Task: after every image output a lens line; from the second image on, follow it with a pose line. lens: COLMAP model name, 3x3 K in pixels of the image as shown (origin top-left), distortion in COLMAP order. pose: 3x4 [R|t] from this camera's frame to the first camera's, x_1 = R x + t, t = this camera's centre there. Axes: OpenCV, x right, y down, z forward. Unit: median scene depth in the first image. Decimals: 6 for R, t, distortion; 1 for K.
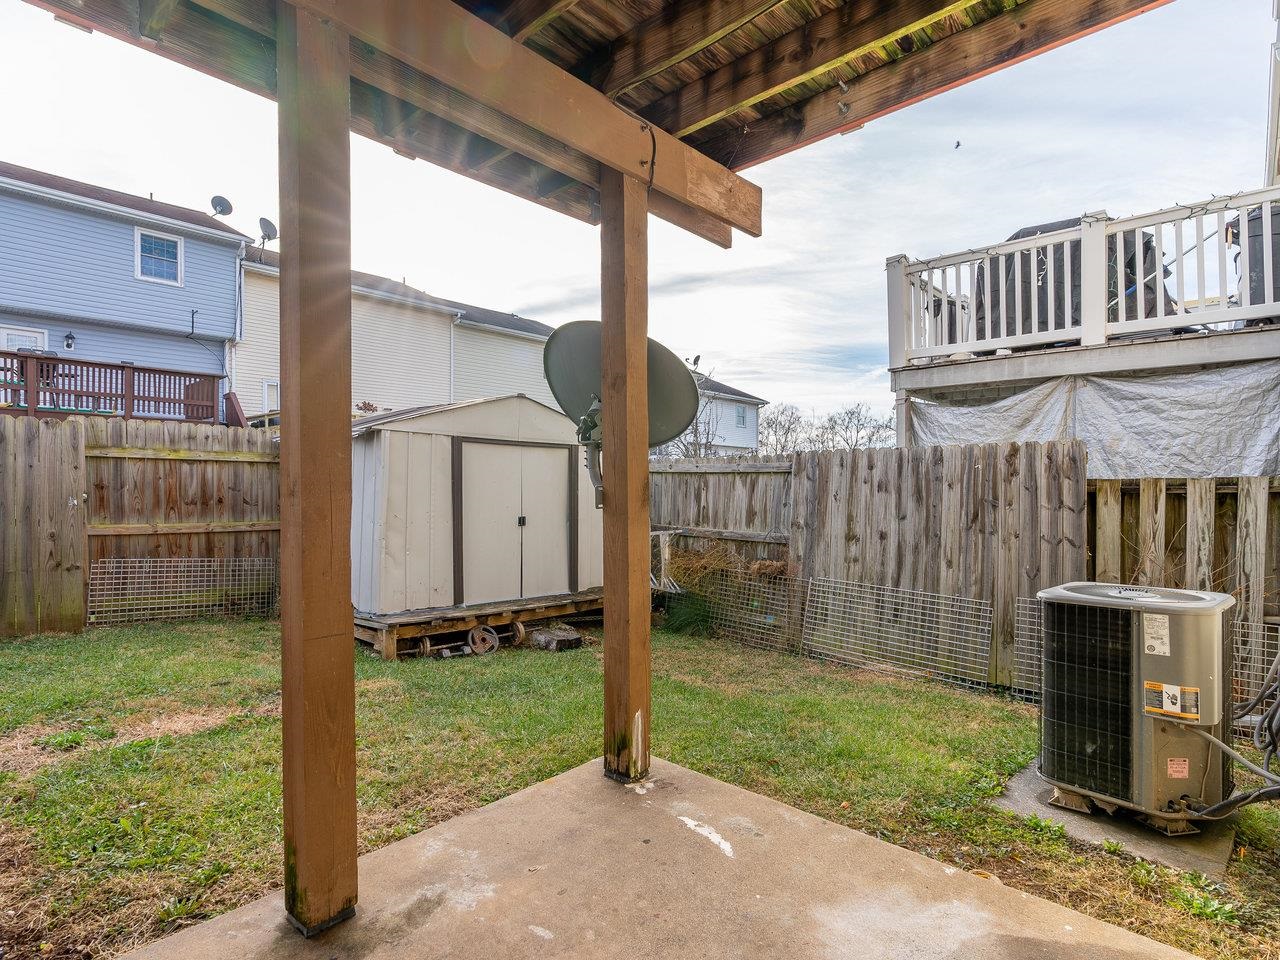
lens RADIAL K [[672.2, 0, 643.7], [0, 672.2, 482.9], [0, 0, 1]] dist [-0.003768, 0.001430]
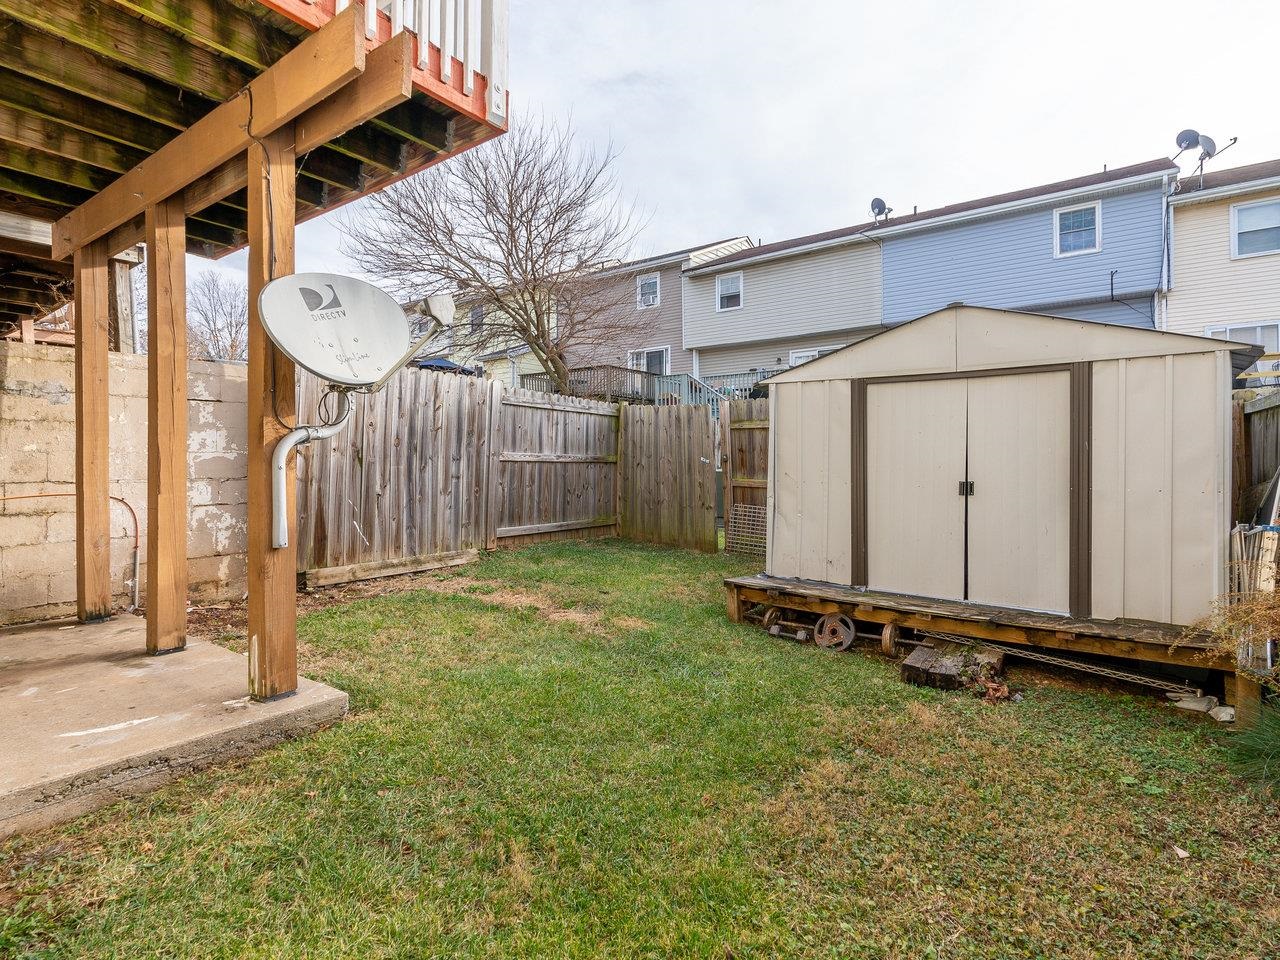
lens RADIAL K [[656.9, 0, 651.1], [0, 656.9, 460.4], [0, 0, 1]] dist [-0.005758, 0.000908]
pose [[0.117142, -0.008497, -0.993079, 0.473665], [0.008878, 0.999932, -0.007508, 0.032738], [0.993075, -0.007937, 0.117210, 0.648705]]
